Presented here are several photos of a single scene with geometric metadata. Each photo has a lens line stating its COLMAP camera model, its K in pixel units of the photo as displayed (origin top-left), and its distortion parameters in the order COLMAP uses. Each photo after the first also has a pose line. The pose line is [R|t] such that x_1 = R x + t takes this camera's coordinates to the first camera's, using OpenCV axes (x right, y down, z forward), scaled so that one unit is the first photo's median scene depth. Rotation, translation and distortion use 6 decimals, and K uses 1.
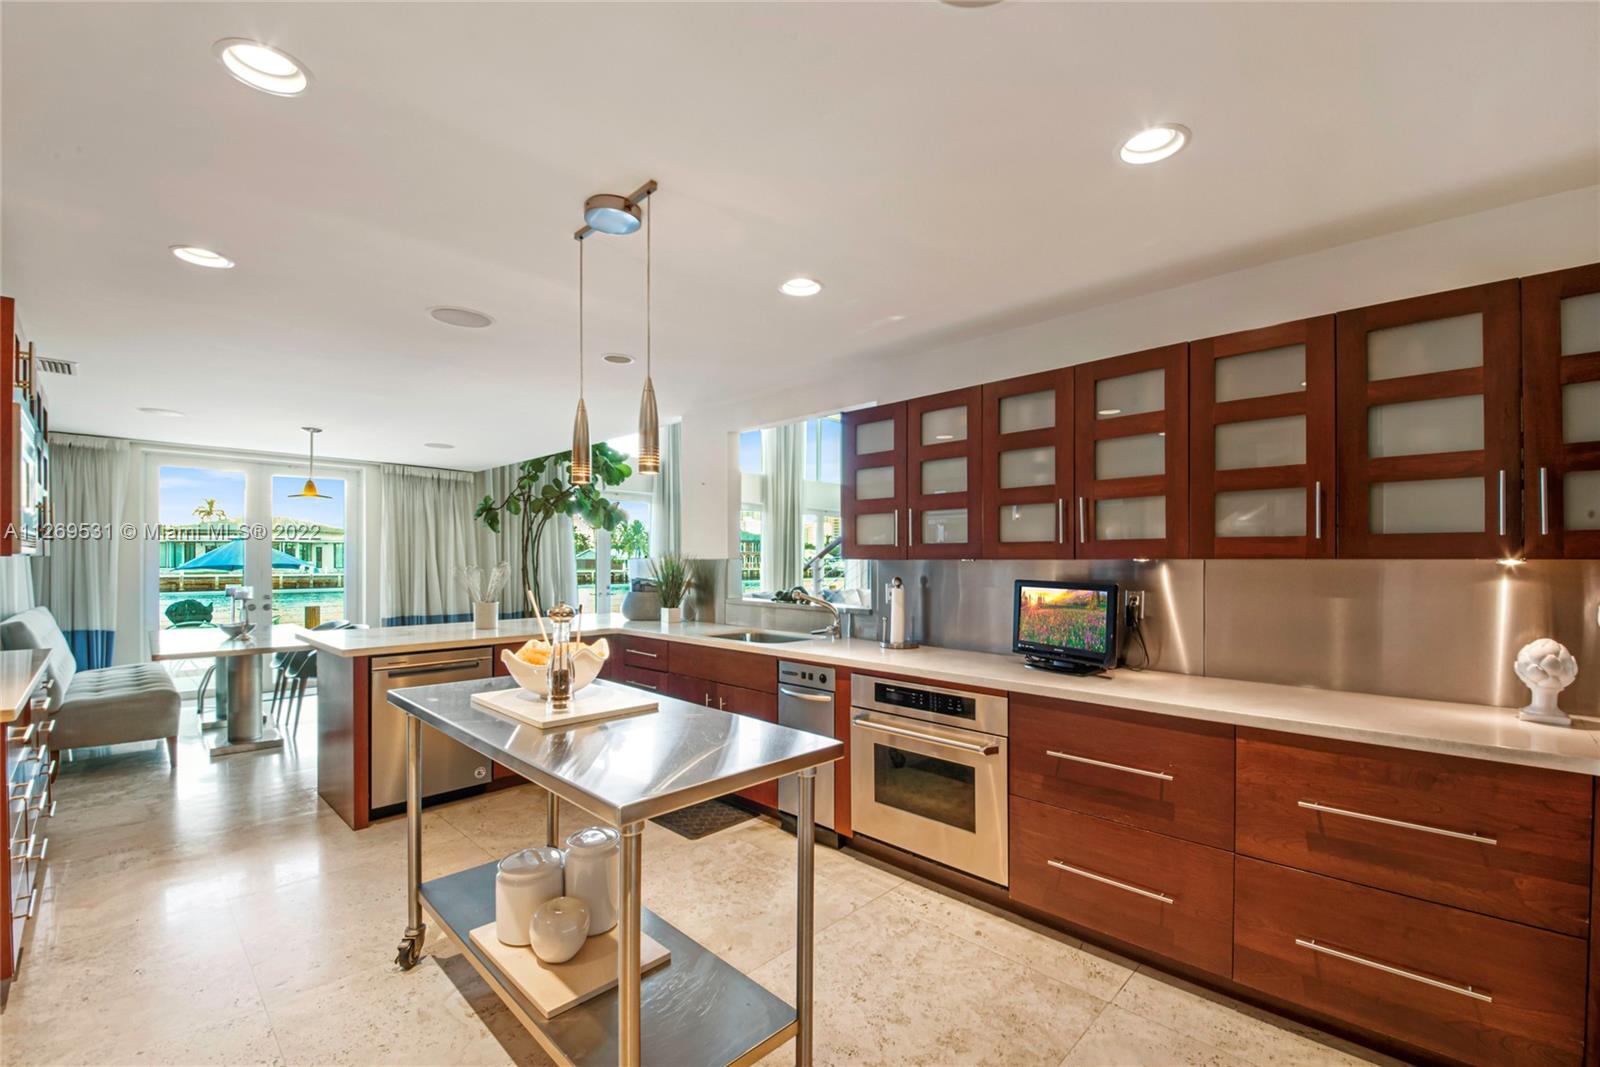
lens RADIAL K [[679.3, 0, 815.6], [0, 679.3, 547.2], [0, 0, 1]] dist [0.016288, -0.000244]
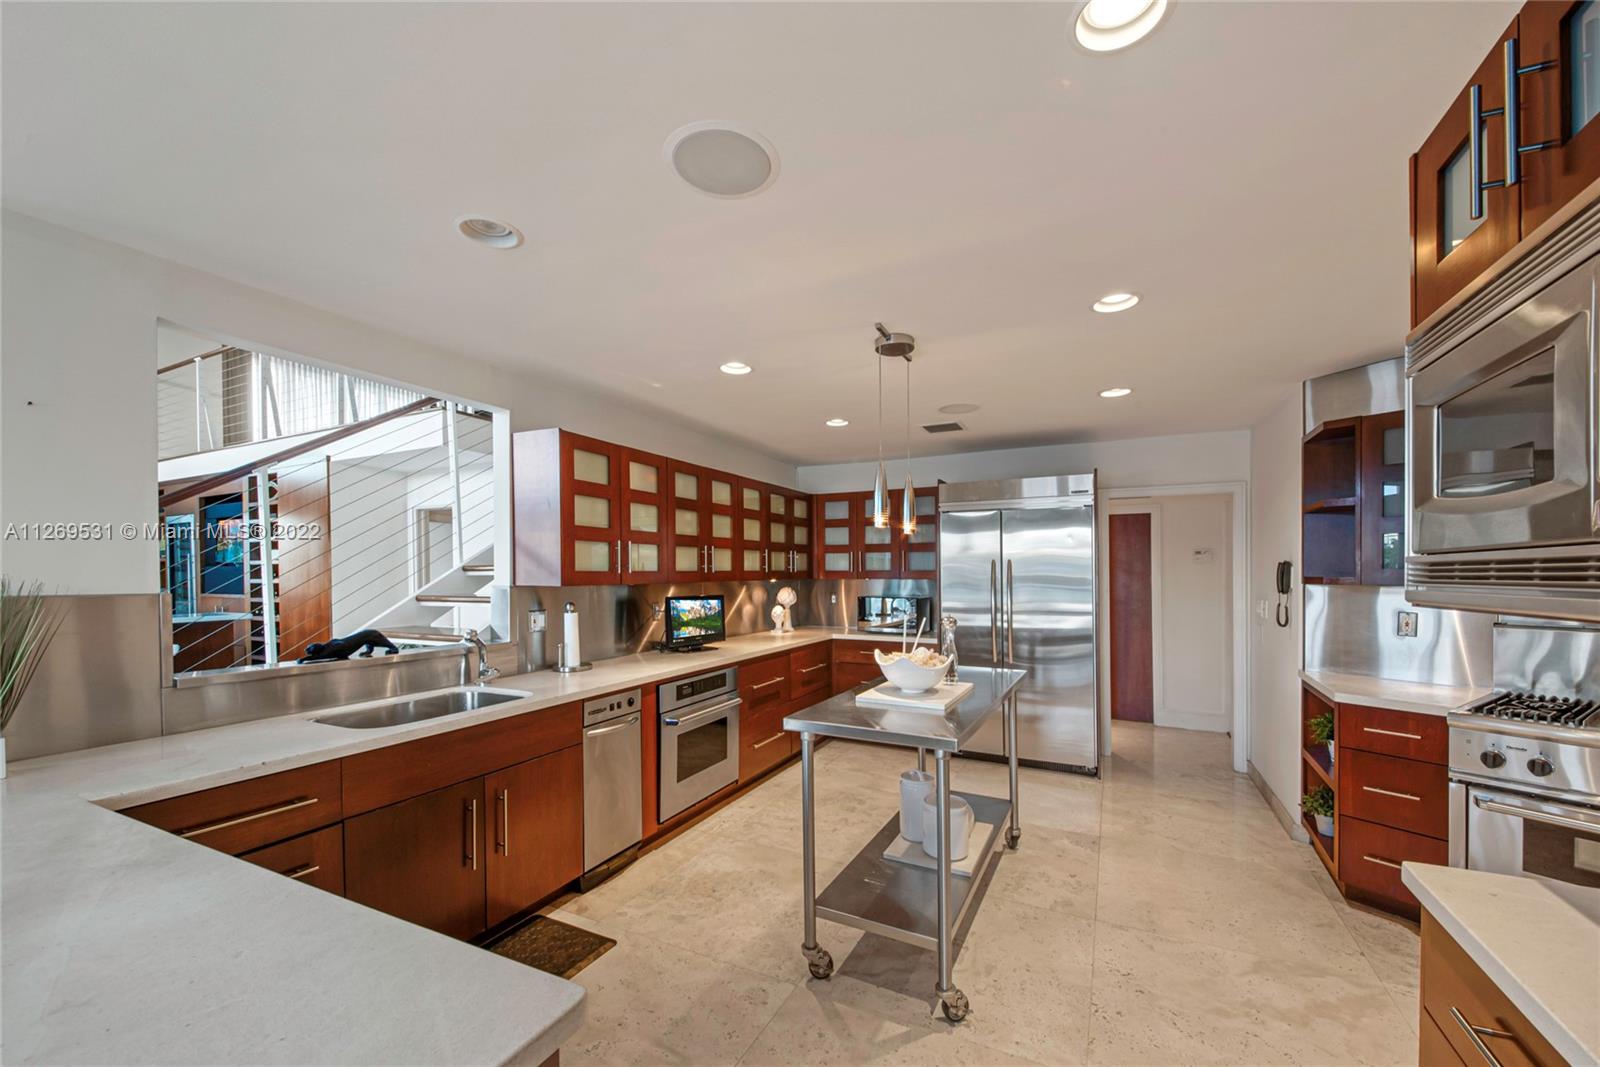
lens RADIAL K [[624.9, 0, 770.4], [0, 624.9, 560.5], [0, 0, 1]] dist [-0.015615, -0.001969]
pose [[-0.264132, 0.012805, 0.964402, -0.940808], [-0.014052, 0.999755, -0.017123, -0.008338], [-0.964384, -0.018075, -0.263887, 1.028768]]
